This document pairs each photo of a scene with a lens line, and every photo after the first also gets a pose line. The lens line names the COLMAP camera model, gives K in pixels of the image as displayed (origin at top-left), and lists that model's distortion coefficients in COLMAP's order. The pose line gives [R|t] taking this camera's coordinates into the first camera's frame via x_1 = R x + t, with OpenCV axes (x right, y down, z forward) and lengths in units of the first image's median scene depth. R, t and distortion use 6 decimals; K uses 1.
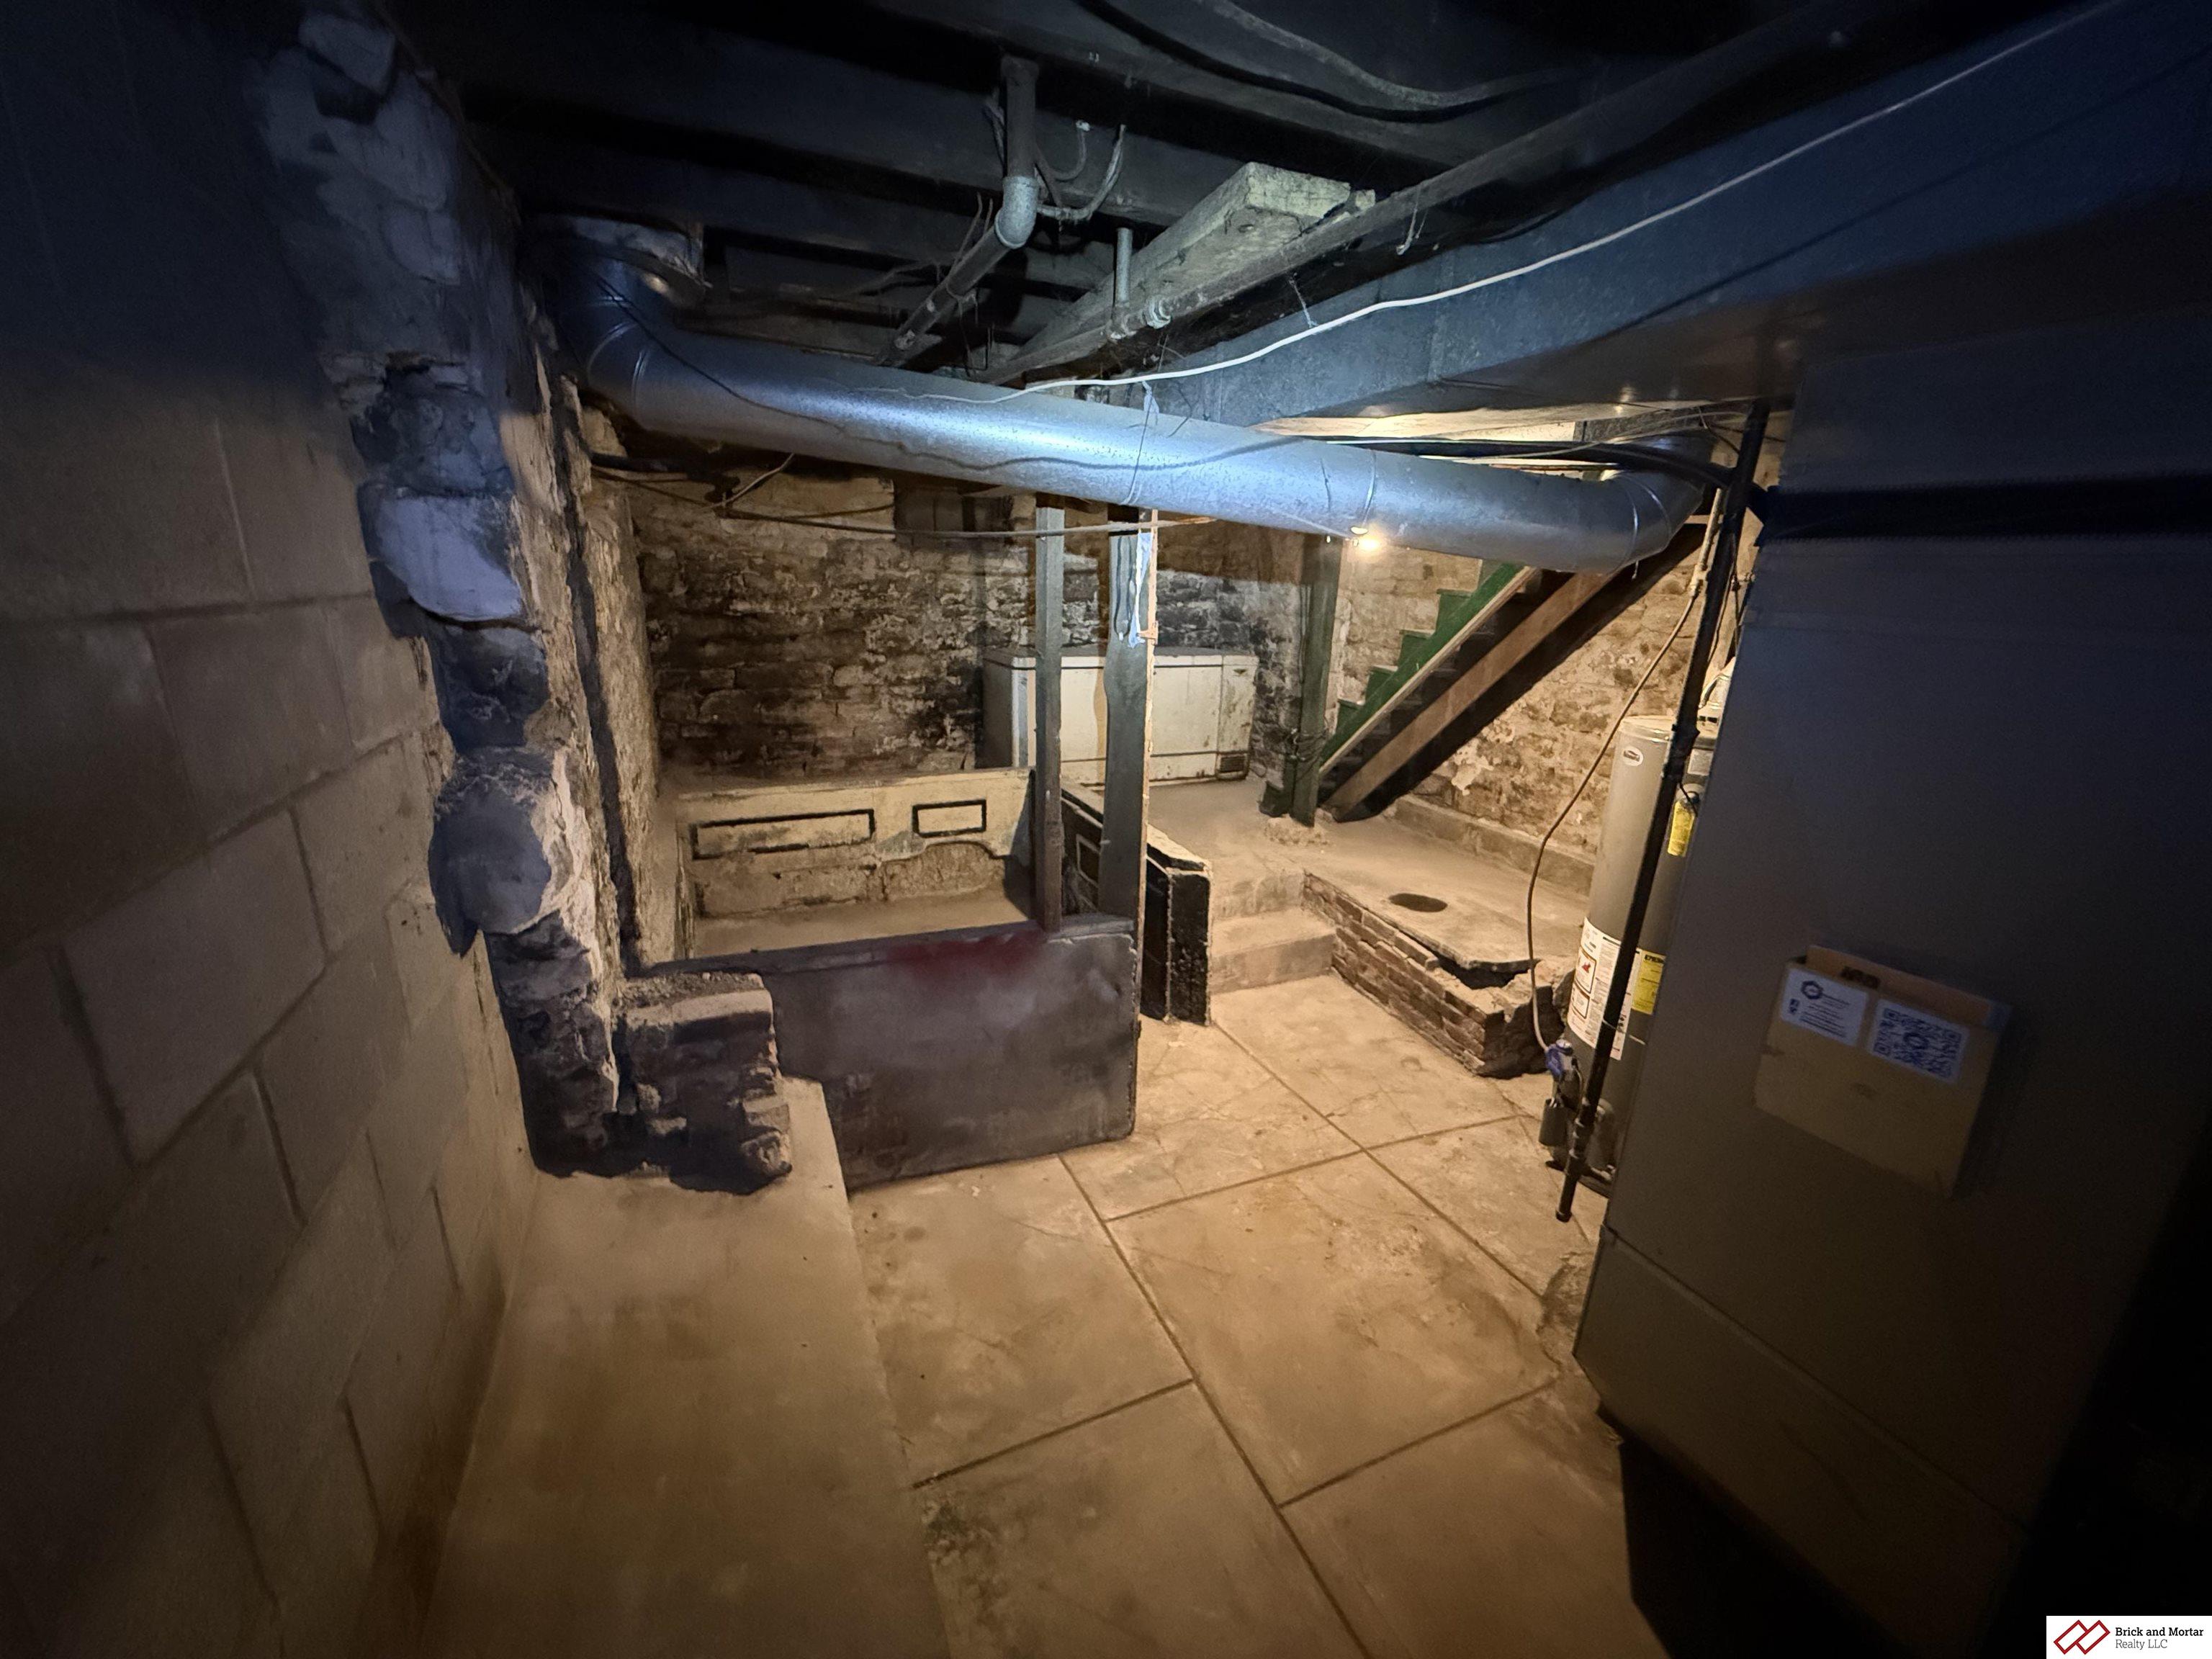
lens RADIAL K [[879.0, 0, 1104.5], [0, 879.0, 835.1], [0, 0, 1]] dist [-0.006358, 0.000668]
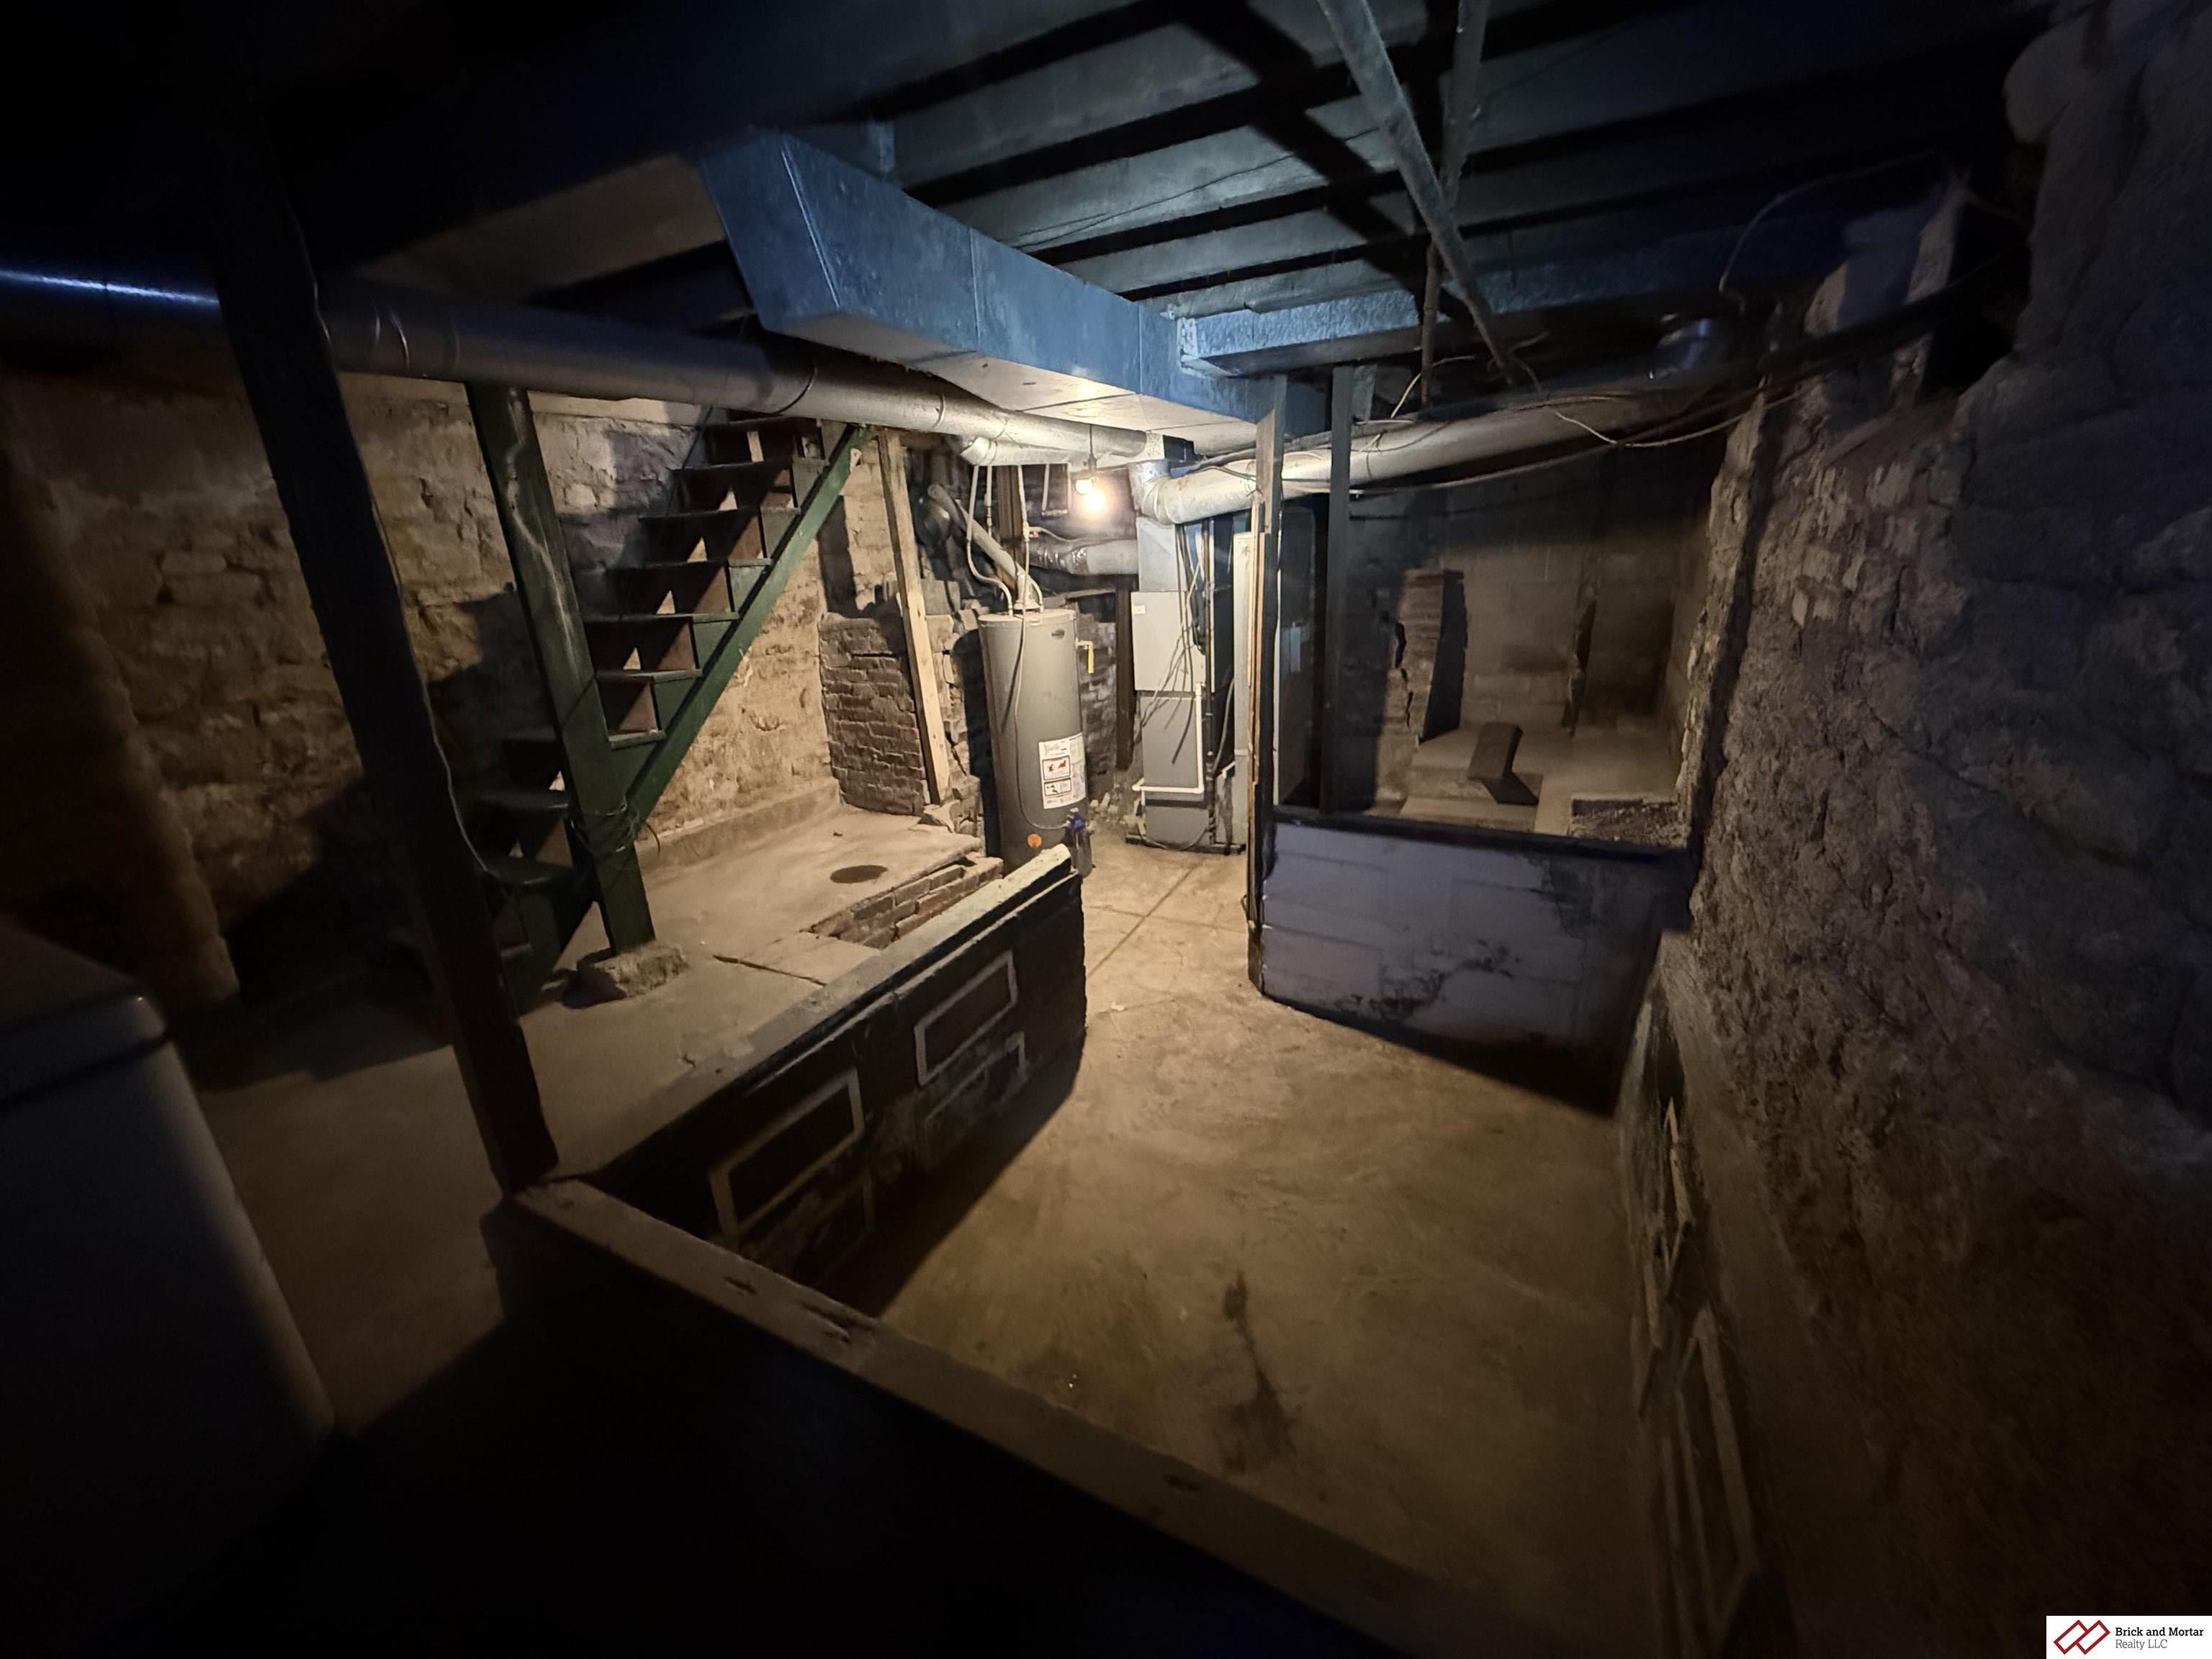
lens RADIAL K [[879.0, 0, 1105.8], [0, 879.0, 831.7], [0, 0, 1]] dist [-0.006358, 0.000668]
pose [[-0.630939, -0.247867, 0.735172, -0.540748], [0.246485, 0.834455, 0.492880, -0.385848], [-0.735636, 0.492186, -0.465395, 1.243419]]
